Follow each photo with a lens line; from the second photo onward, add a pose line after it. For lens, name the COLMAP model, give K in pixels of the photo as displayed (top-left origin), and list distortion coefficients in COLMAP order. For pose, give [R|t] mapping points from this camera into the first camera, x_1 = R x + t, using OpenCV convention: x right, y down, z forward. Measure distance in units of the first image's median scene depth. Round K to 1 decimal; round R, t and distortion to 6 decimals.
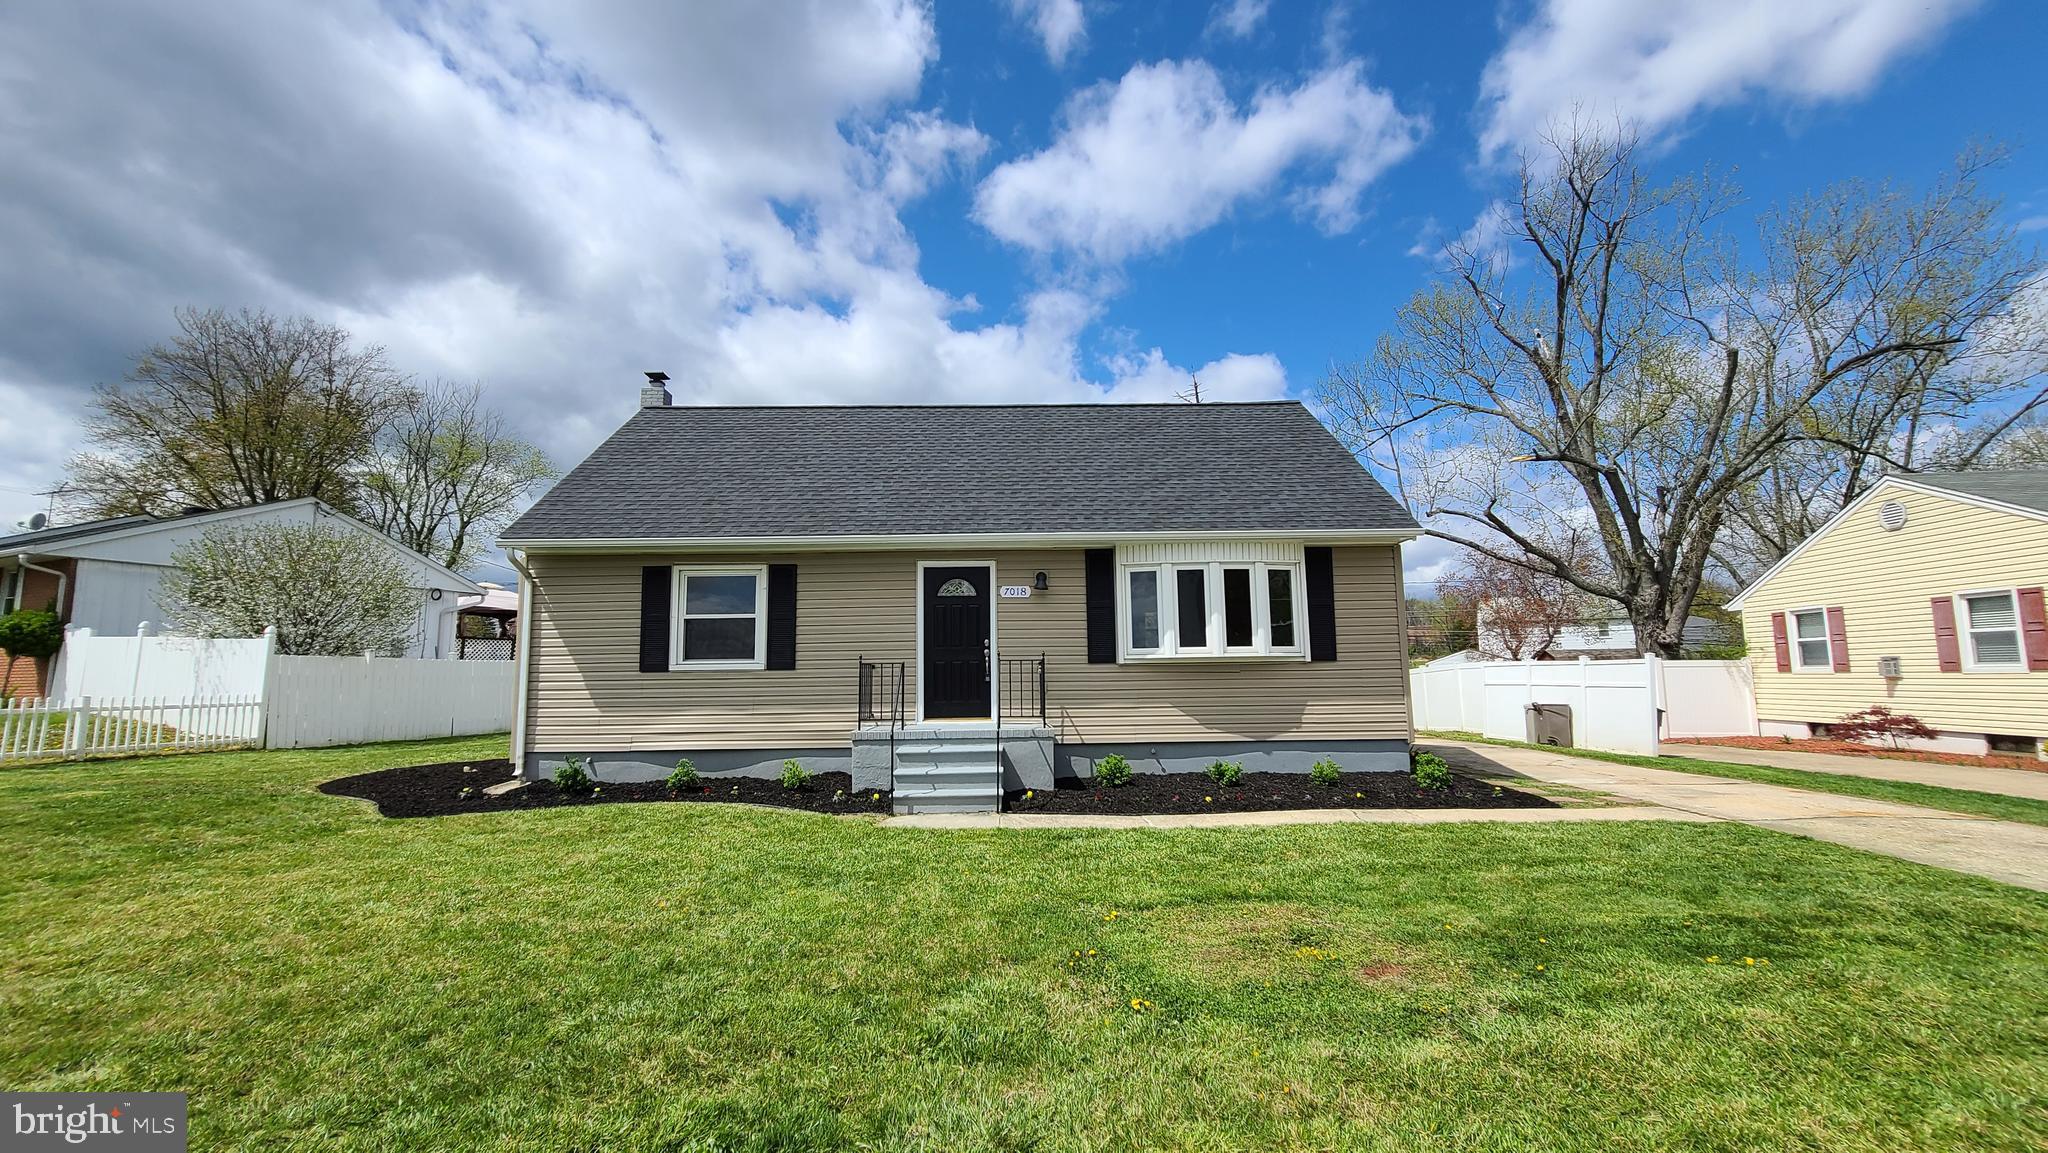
lens RADIAL K [[841.5, 0, 1014.0], [0, 841.5, 586.9], [0, 0, 1]] dist [-0.001218, -0.000226]
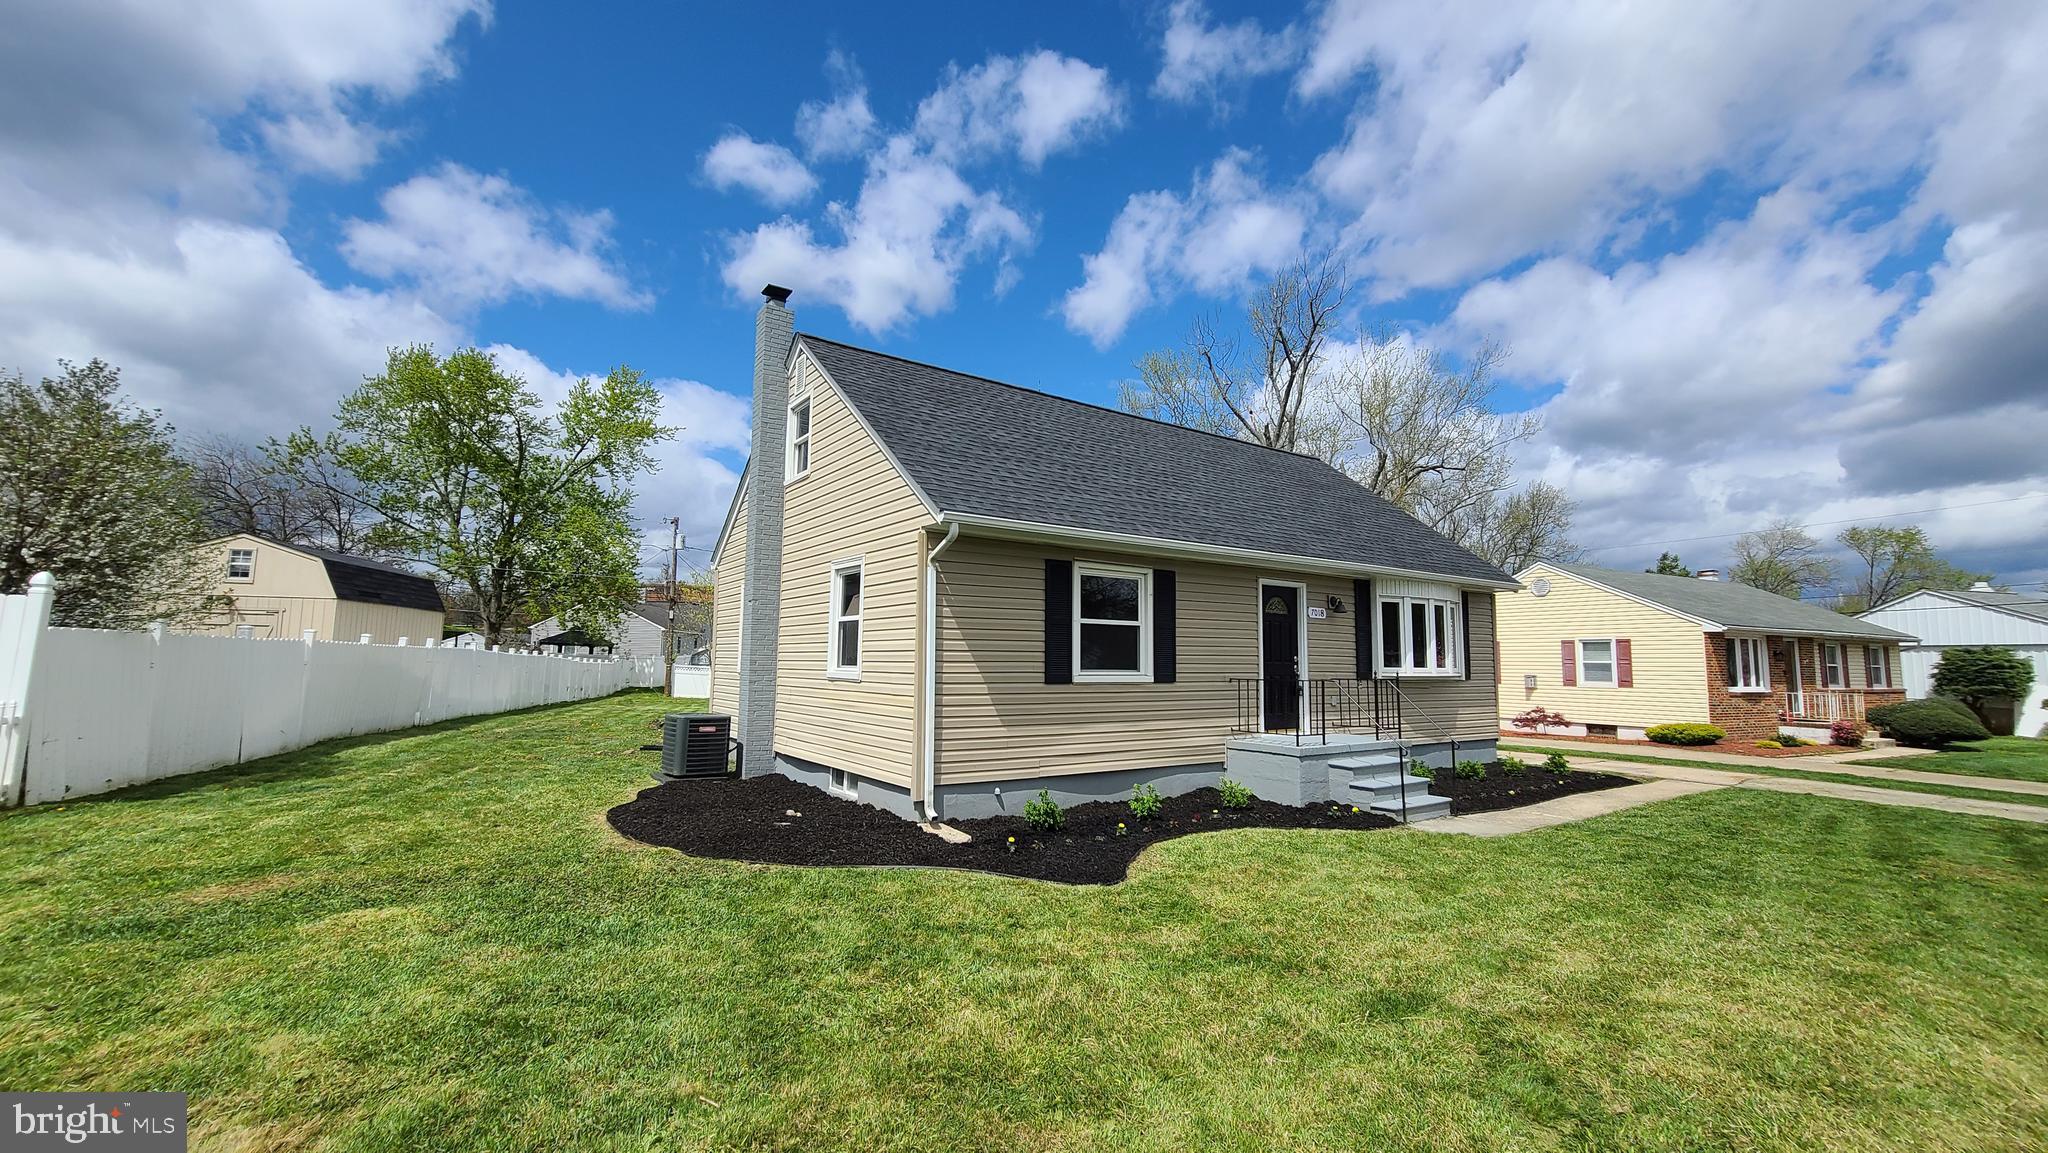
lens RADIAL K [[841.5, 0, 1026.3], [0, 841.5, 586.8], [0, 0, 1]] dist [-0.001218, -0.000226]
pose [[0.827506, 0.073465, 0.556630, -0.920931], [-0.083850, 0.996455, -0.006859, 0.011131], [-0.555161, -0.040998, 0.830732, 0.302867]]
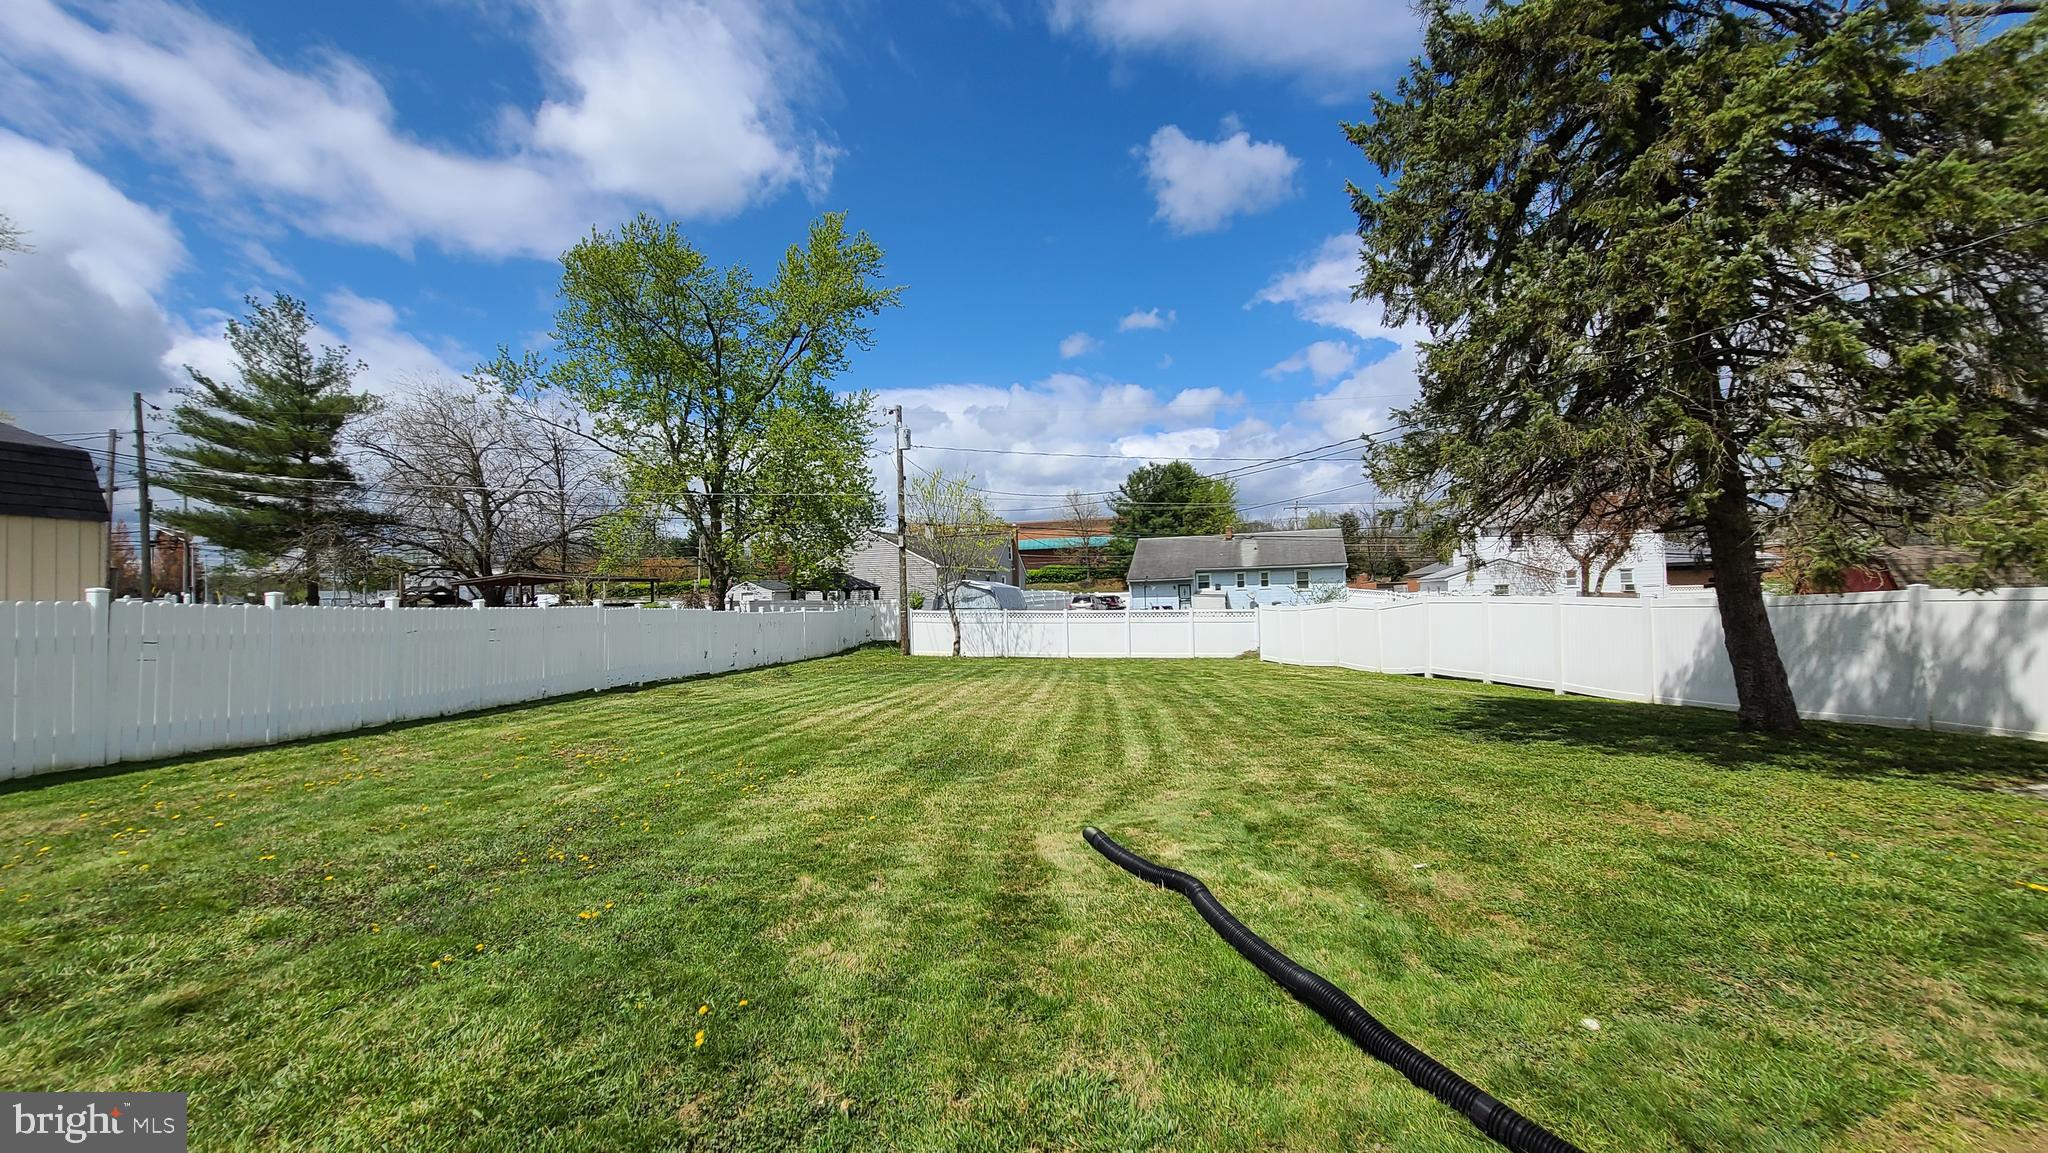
lens RADIAL K [[841.5, 0, 1019.6], [0, 841.5, 559.0], [0, 0, 1]] dist [-0.001218, -0.000226]
pose [[0.983582, -0.003840, 0.180422, -0.137184], [-0.006456, 0.998385, 0.056444, 0.165019], [-0.180347, -0.056683, 0.981968, 1.785227]]
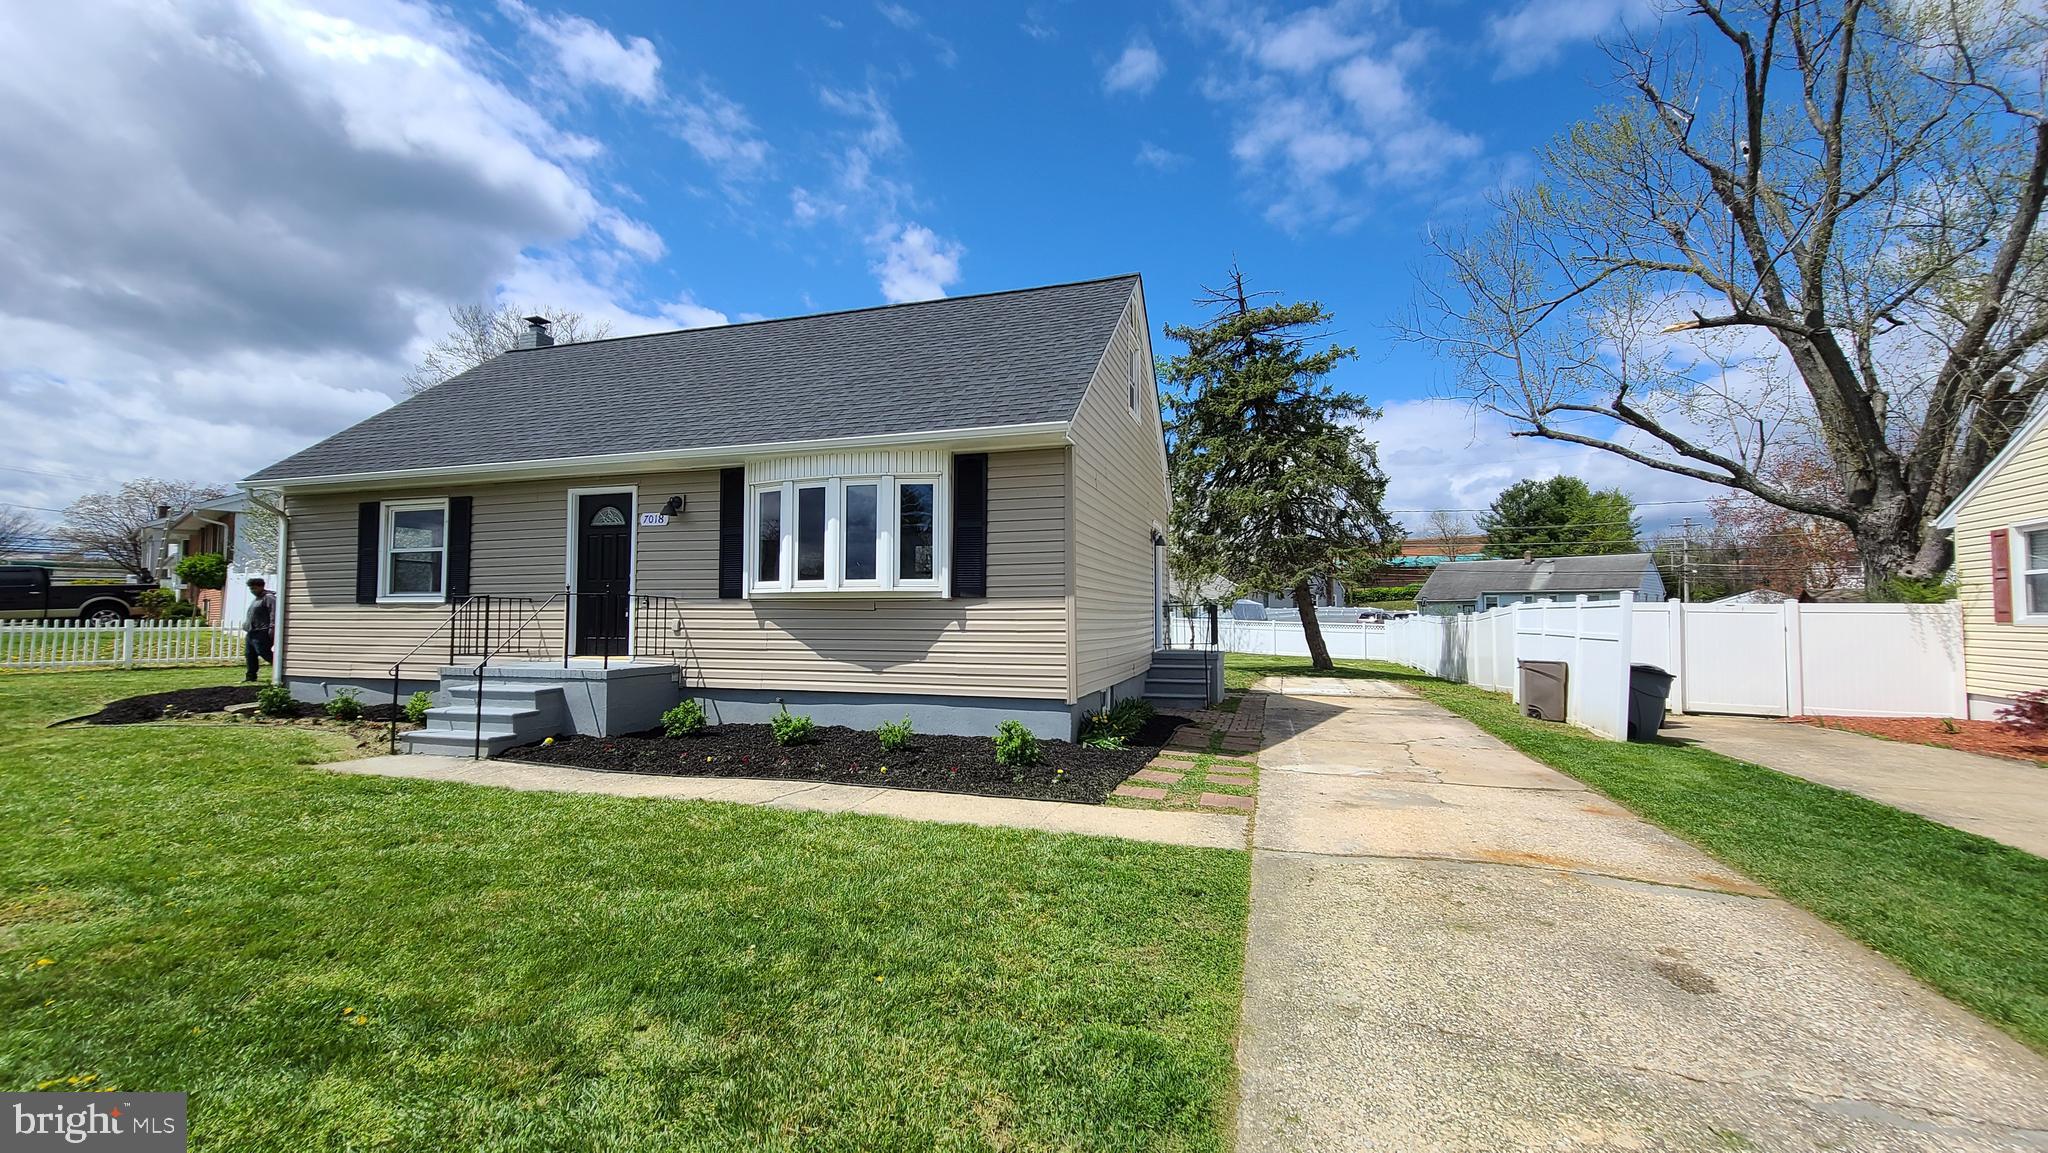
lens RADIAL K [[841.5, 0, 1013.5], [0, 841.5, 582.1], [0, 0, 1]] dist [-0.001218, -0.000226]
pose [[0.948687, 0.000513, -0.316217, 0.655518], [0.020501, 0.997795, 0.063124, 0.024179], [0.315553, -0.066367, 0.946584, 0.259618]]
